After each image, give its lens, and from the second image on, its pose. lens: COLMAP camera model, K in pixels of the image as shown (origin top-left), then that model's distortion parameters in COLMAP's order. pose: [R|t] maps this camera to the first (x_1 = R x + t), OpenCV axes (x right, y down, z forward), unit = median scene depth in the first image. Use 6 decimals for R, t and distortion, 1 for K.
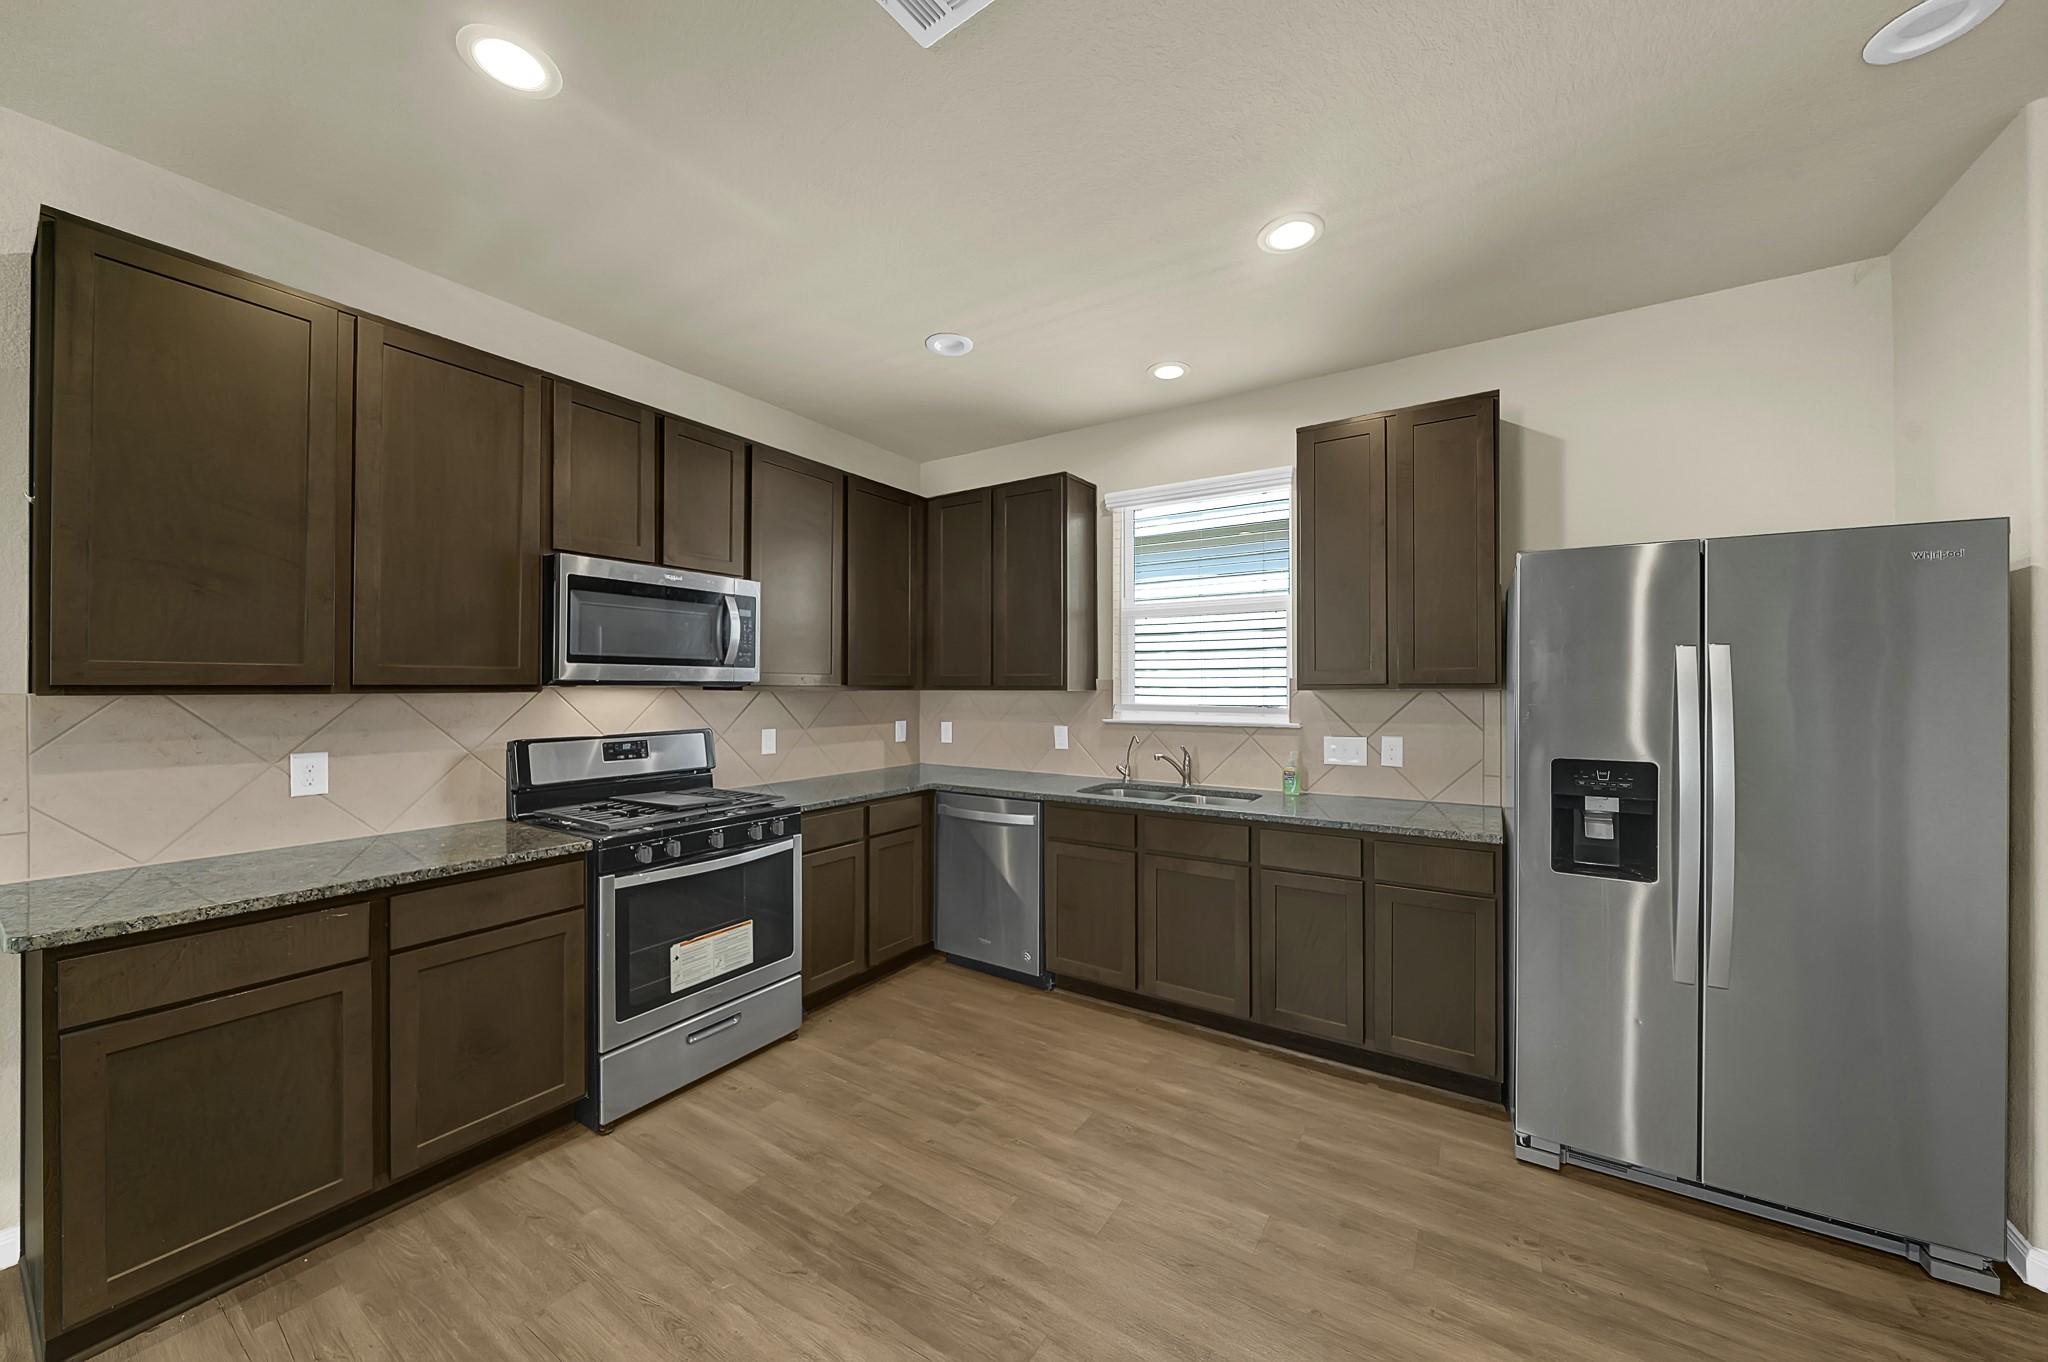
lens RADIAL K [[722.0, 0, 1012.1], [0, 722.0, 683.3], [0, 0, 1]] dist [-0.001083, -0.000049]
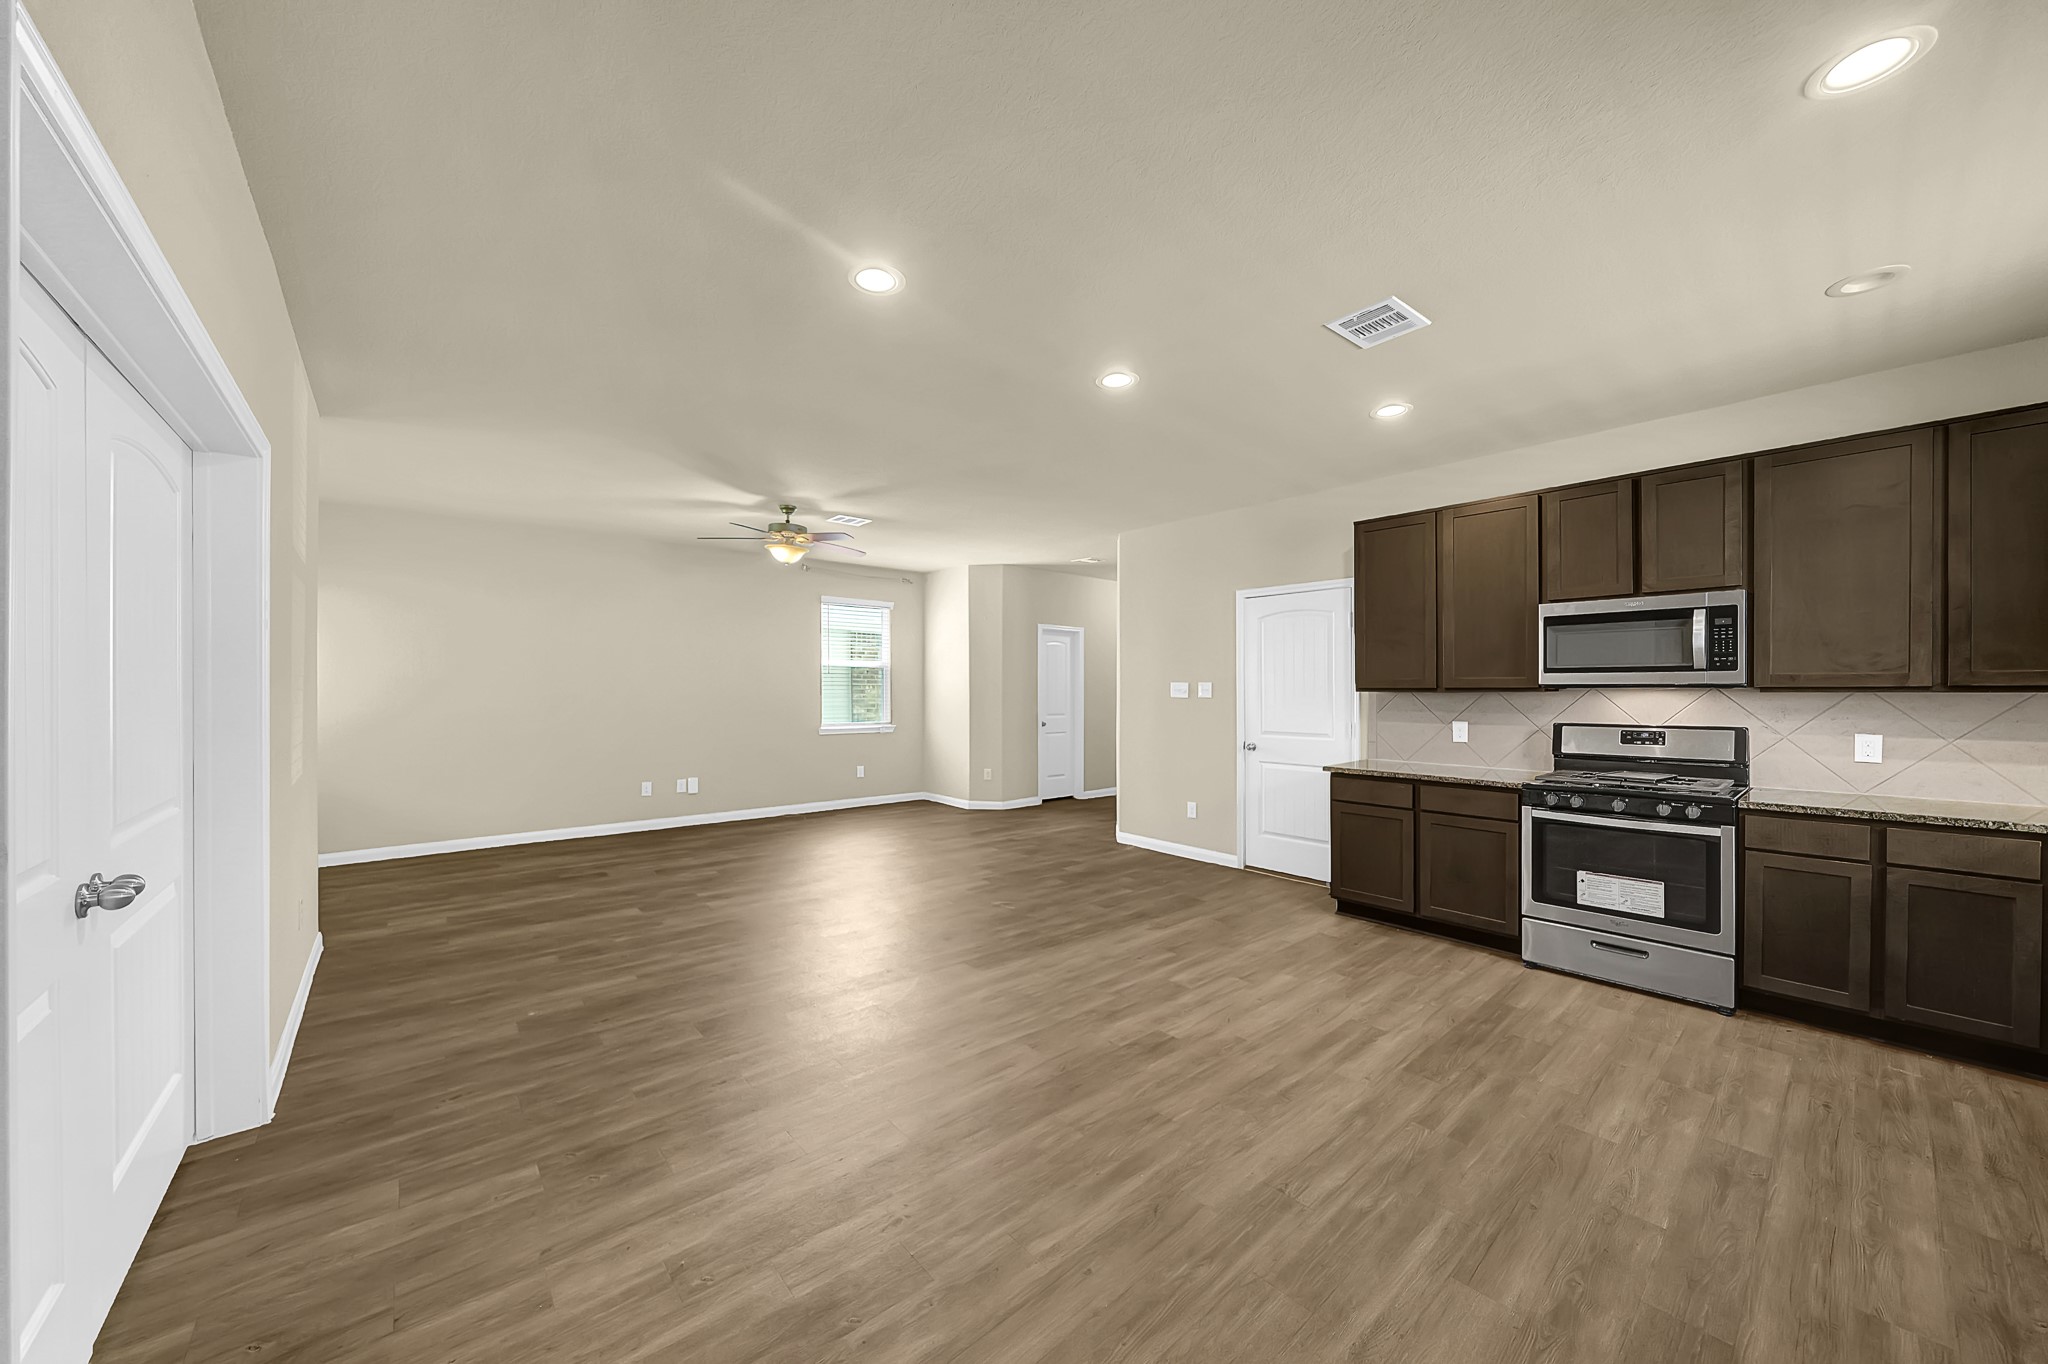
lens RADIAL K [[744.9, 0, 1024.1], [0, 744.9, 659.6], [0, 0, 1]] dist [-0.003574, 0.000124]
pose [[-0.277638, -0.042386, -0.959750, 1.106105], [0.001629, 0.999004, -0.044591, 0.010793], [0.960684, -0.013944, -0.277293, 0.319205]]
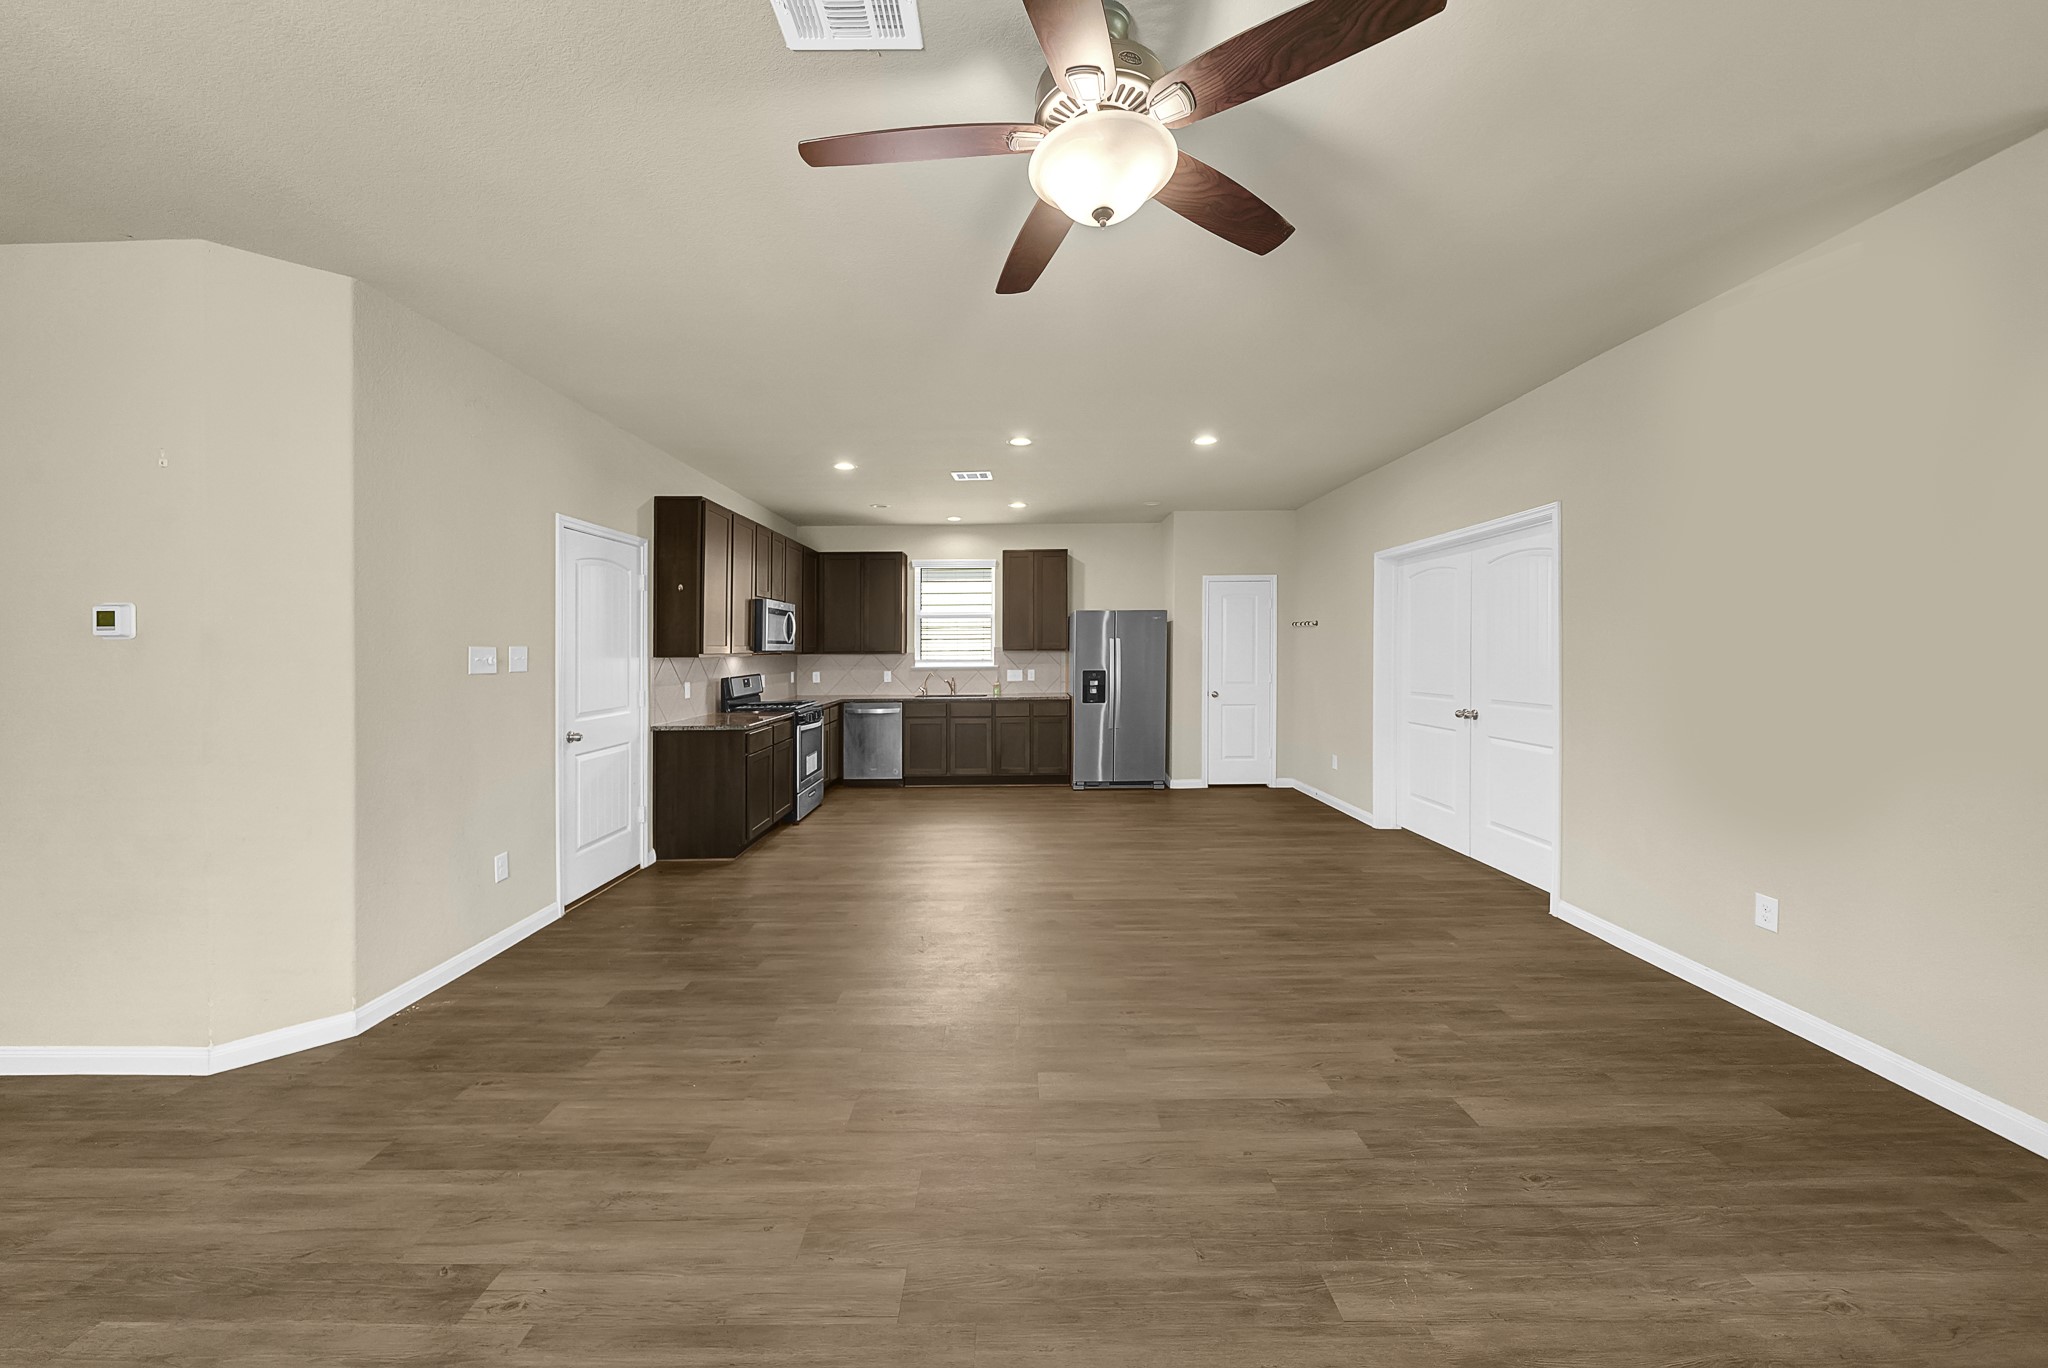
lens RADIAL K [[744.9, 0, 1024.1], [0, 744.9, 661.6], [0, 0, 1]] dist [-0.003574, 0.000124]
pose [[0.829895, -0.019156, 0.557591, -1.127680], [0.007835, 0.999712, 0.022684, -0.017349], [-0.557865, -0.014456, 0.829806, -1.380404]]
